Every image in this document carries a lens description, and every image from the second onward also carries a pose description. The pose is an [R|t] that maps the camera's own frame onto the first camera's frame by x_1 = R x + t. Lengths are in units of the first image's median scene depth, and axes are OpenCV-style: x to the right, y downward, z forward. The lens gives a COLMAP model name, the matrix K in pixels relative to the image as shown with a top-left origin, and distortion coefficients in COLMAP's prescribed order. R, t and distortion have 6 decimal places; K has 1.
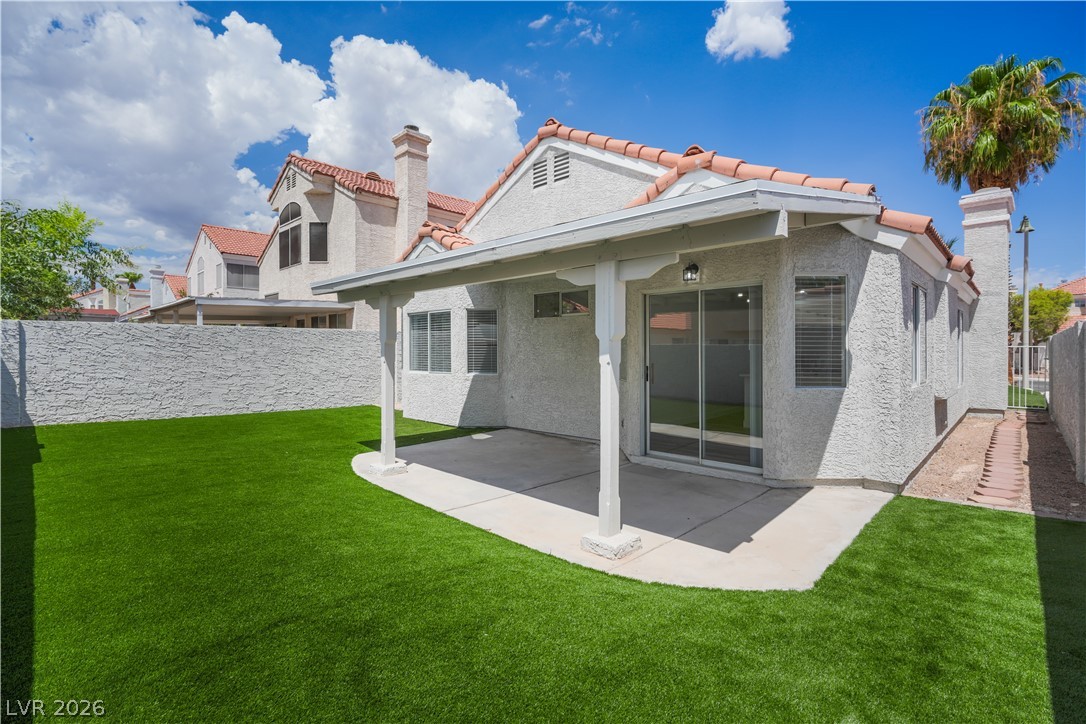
lens RADIAL K [[499.6, 0, 542.7], [0, 499.6, 349.1], [0, 0, 1]] dist [-0.005859, -0.000258]
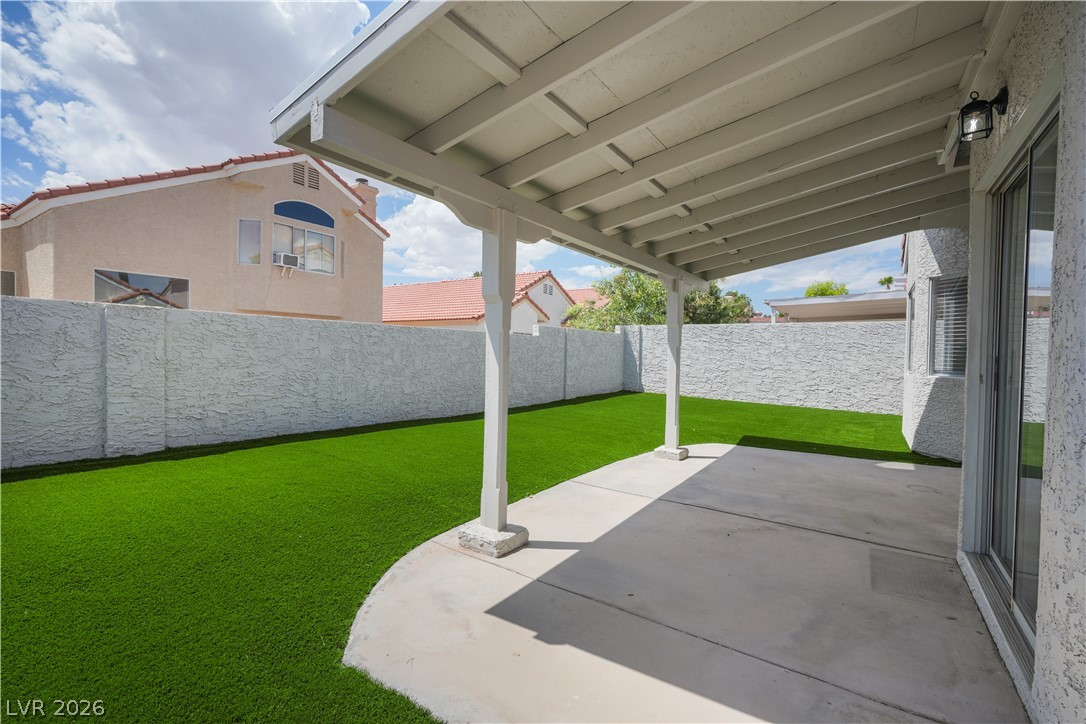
lens RADIAL K [[486.5, 0, 544.0], [0, 486.5, 356.0], [0, 0, 1]] dist [-0.002249, -0.000100]
pose [[0.177352, 0.014655, -0.984038, 0.397026], [-0.017973, 0.999771, 0.011650, 0.025321], [0.983983, 0.015620, 0.177575, 0.377165]]
